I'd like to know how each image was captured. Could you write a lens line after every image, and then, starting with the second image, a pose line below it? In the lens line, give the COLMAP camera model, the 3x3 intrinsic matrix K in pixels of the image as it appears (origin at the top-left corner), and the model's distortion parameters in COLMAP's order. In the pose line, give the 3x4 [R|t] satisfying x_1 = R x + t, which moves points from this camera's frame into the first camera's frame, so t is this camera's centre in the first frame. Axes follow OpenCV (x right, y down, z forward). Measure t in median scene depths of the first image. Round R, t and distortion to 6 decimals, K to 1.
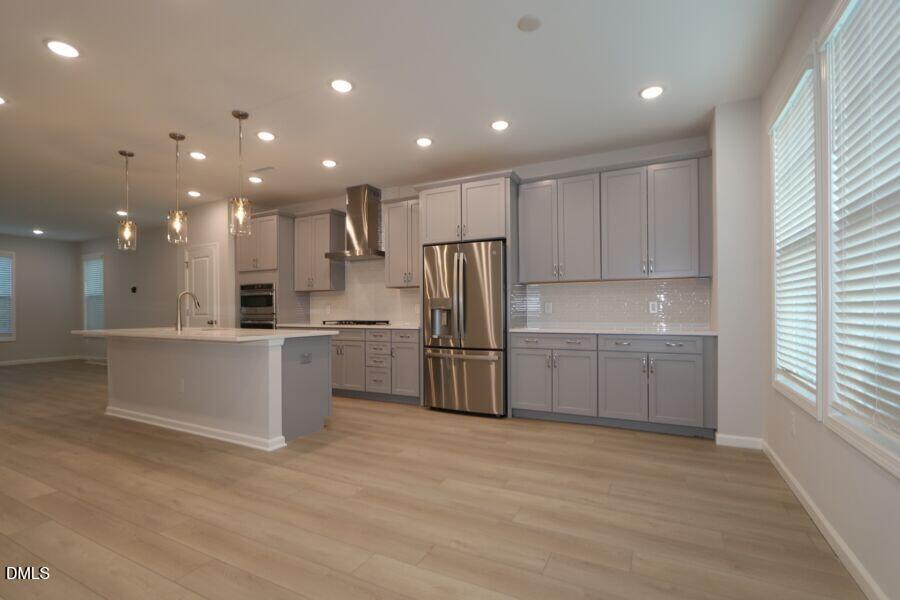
lens RADIAL K [[417.1, 0, 433.8], [0, 417.1, 310.1], [0, 0, 1]] dist [-0.006064, 0.002909]
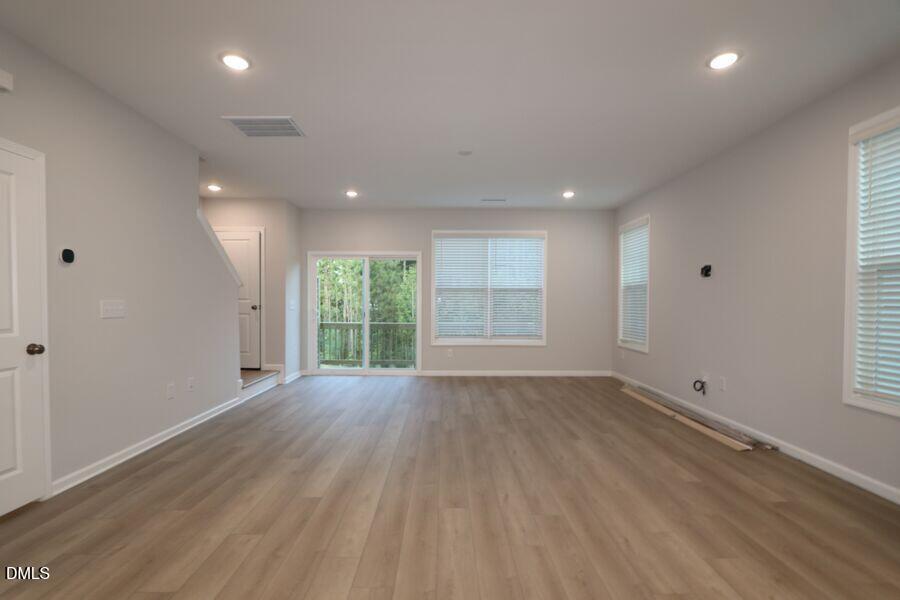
lens RADIAL K [[417.1, 0, 445.7], [0, 417.1, 308.1], [0, 0, 1]] dist [-0.006064, 0.002909]
pose [[0.481055, 0.022920, -0.876391, -0.842705], [-0.008768, 0.999734, 0.021333, -0.021863], [0.876647, -0.002578, 0.481128, 0.937785]]
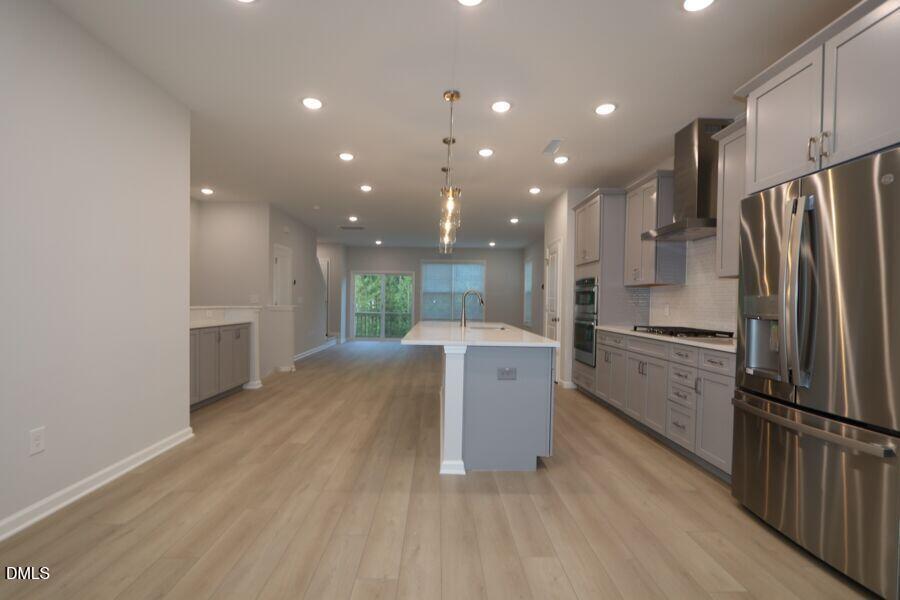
lens RADIAL K [[417.1, 0, 448.0], [0, 417.1, 307.8], [0, 0, 1]] dist [-0.006064, 0.002909]
pose [[0.496148, 0.026794, -0.867824, 0.262787], [-0.018872, 0.999620, 0.020074, -0.017713], [0.868033, 0.006418, 0.496465, 0.424749]]
